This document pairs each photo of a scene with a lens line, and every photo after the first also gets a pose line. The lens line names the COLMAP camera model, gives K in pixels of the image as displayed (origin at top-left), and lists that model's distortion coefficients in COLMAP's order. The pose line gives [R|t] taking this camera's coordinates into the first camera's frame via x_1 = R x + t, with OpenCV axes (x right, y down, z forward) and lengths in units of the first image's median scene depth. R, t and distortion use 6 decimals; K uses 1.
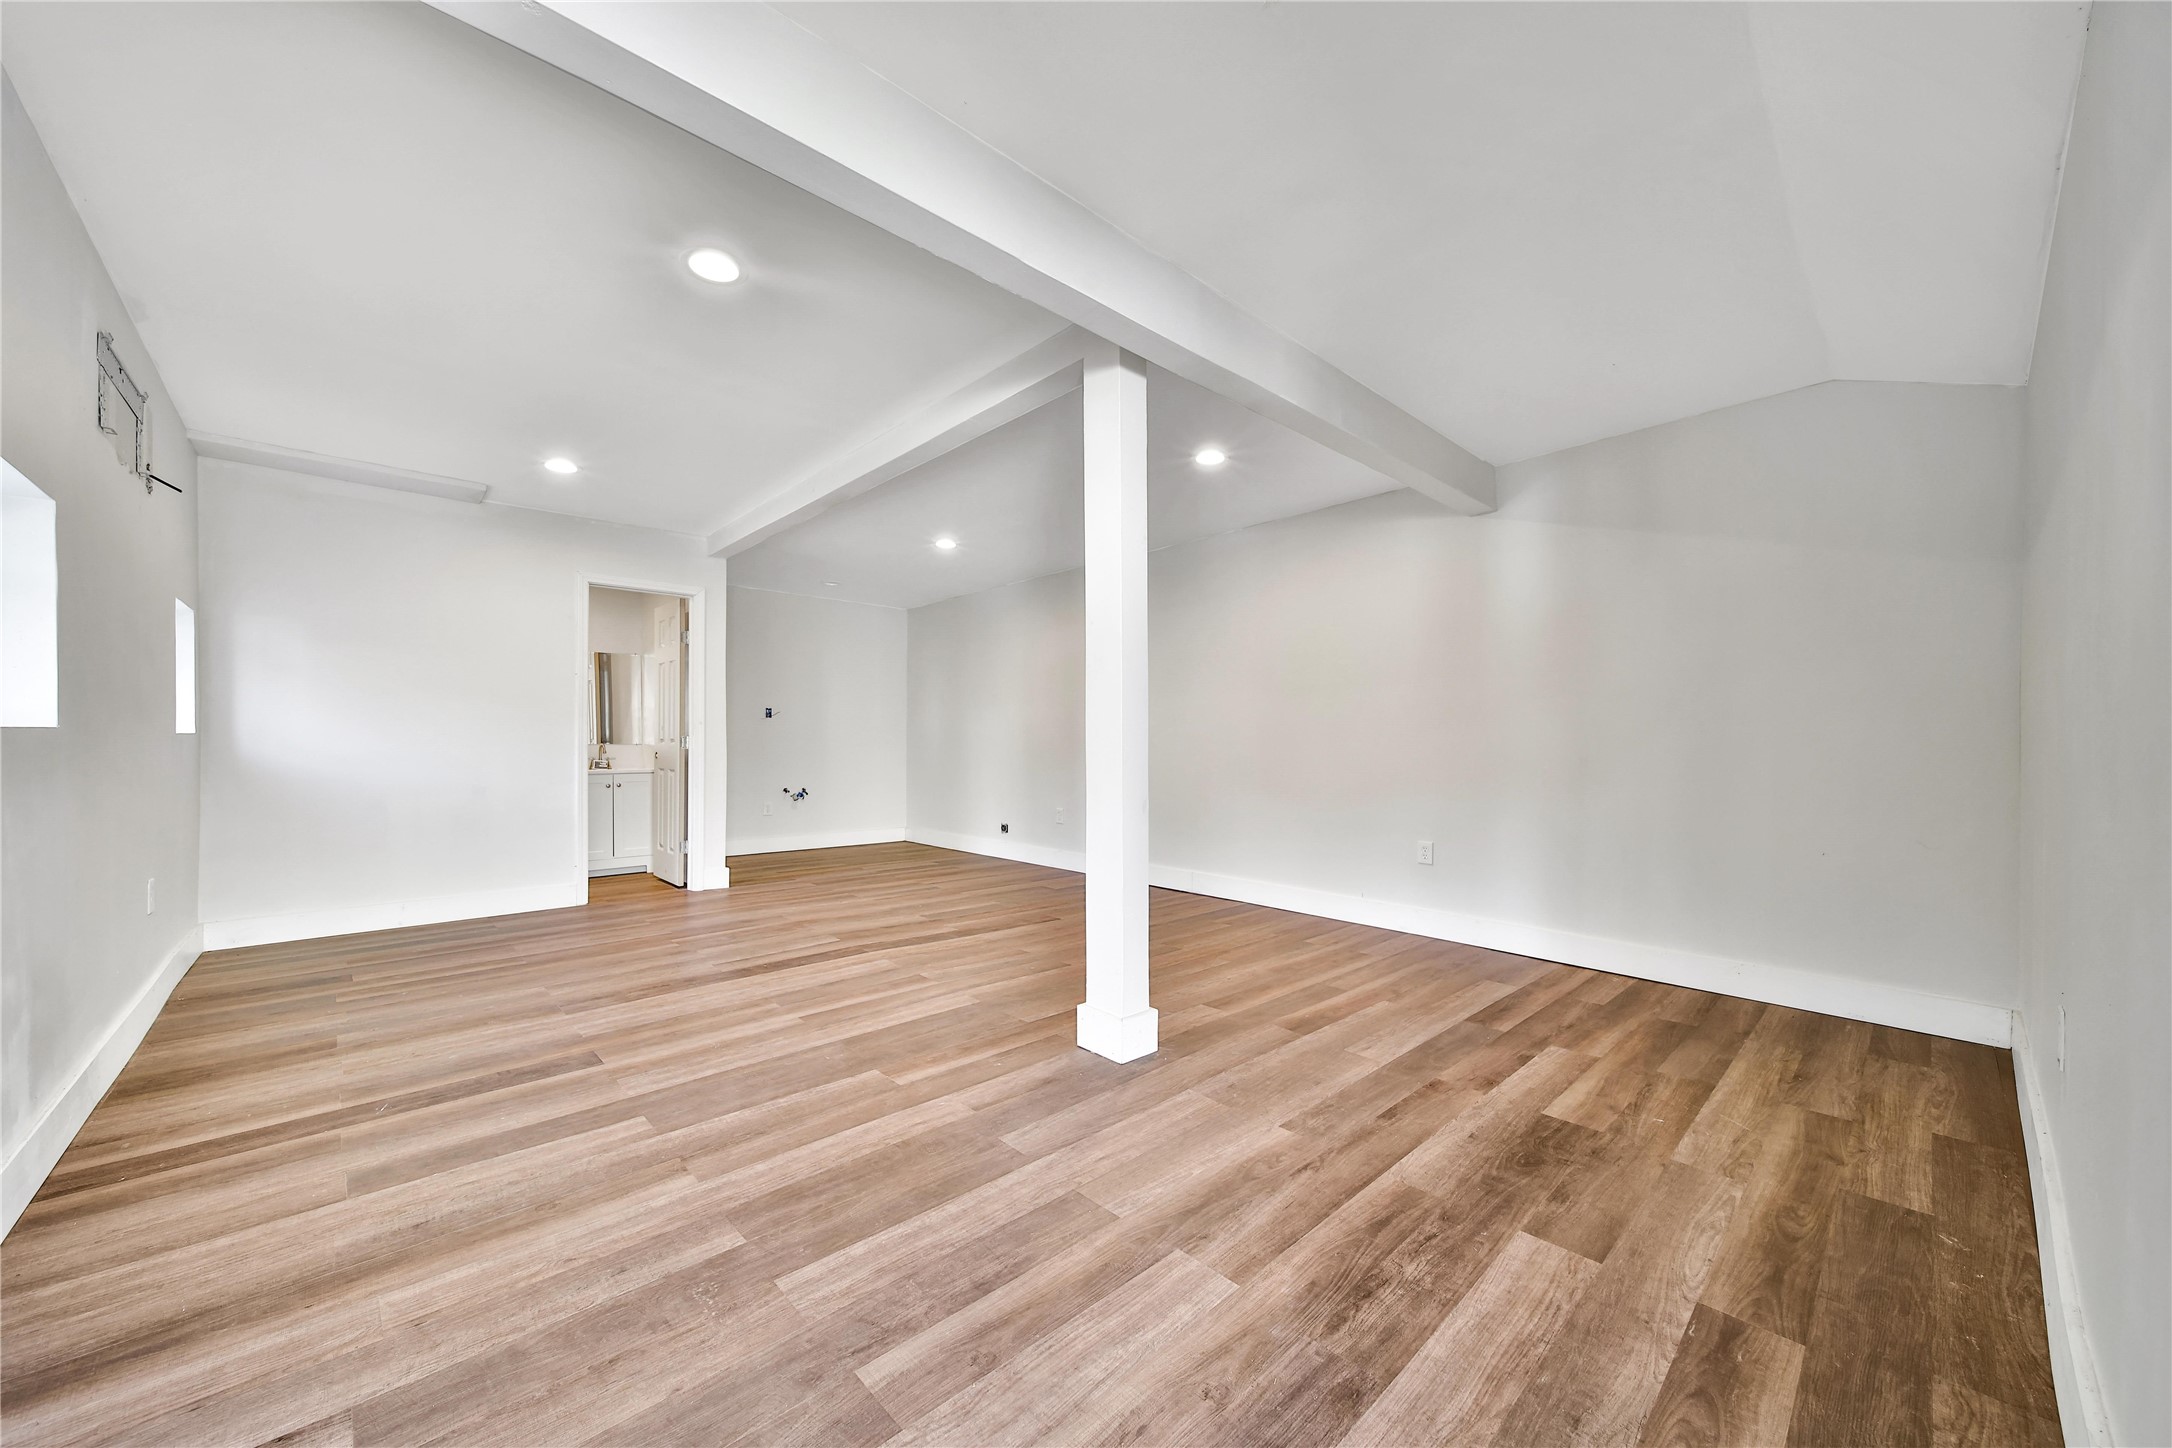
lens RADIAL K [[775.2, 0, 1080.5], [0, 775.2, 730.7], [0, 0, 1]] dist [0.000365, -0.000594]
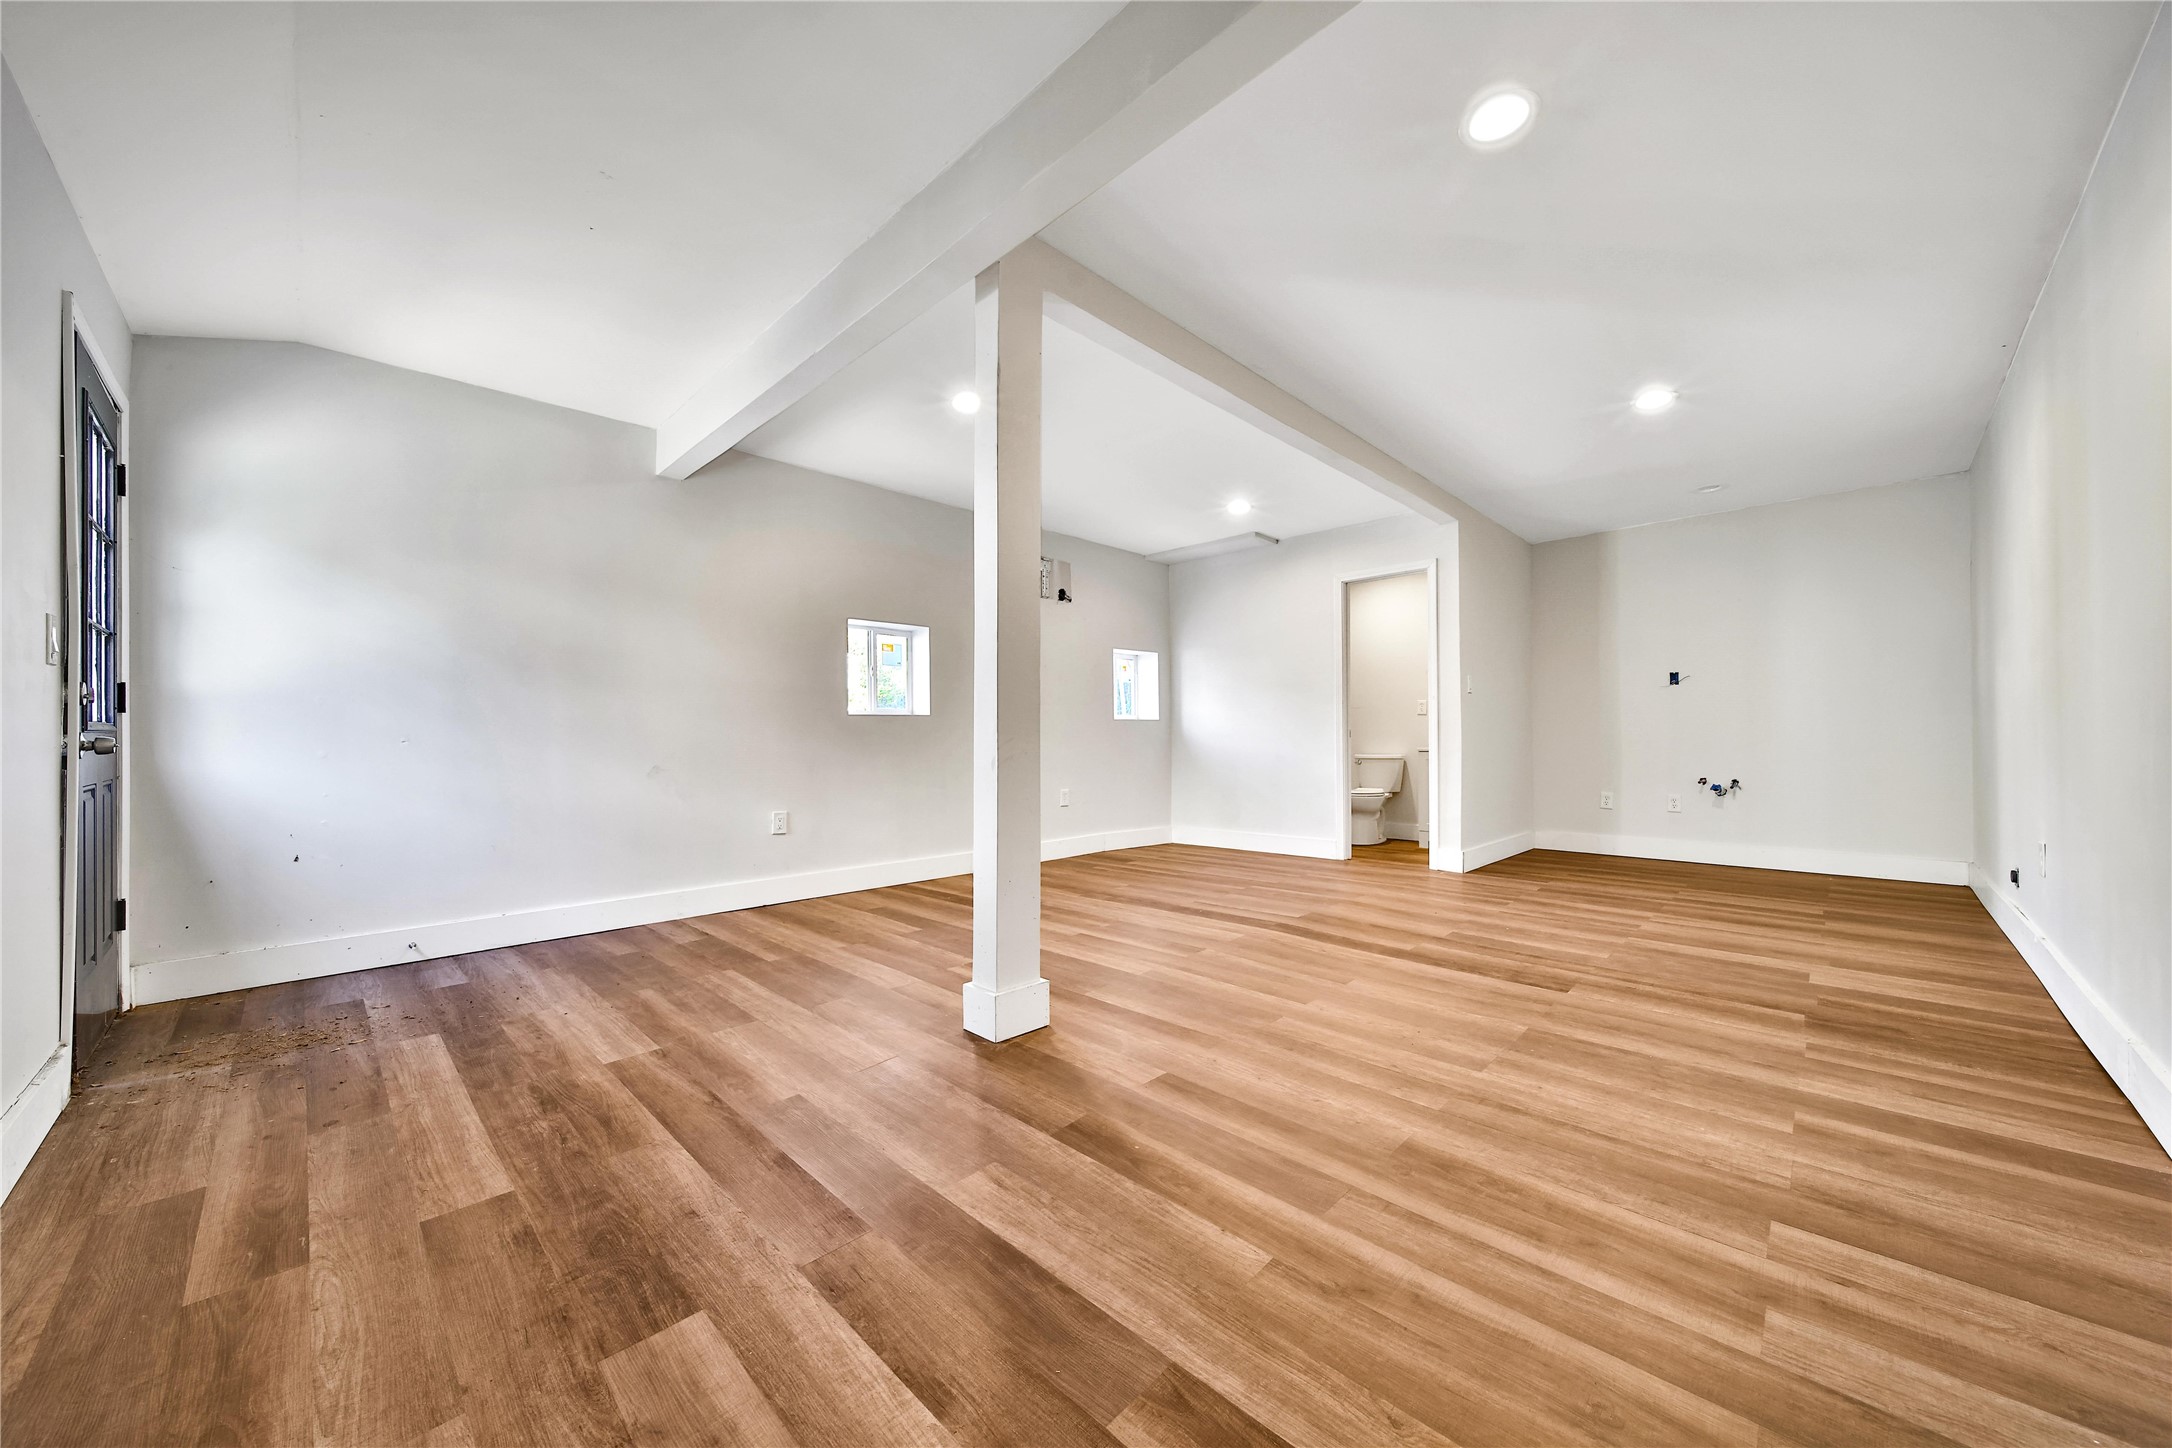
lens RADIAL K [[775.2, 0, 1080.5], [0, 775.2, 730.7], [0, 0, 1]] dist [0.000365, -0.000594]
pose [[0.049355, -0.014013, -0.998683, 1.519130], [0.023421, 0.999643, -0.012869, 0.102540], [0.998507, -0.022755, 0.049666, 1.613709]]
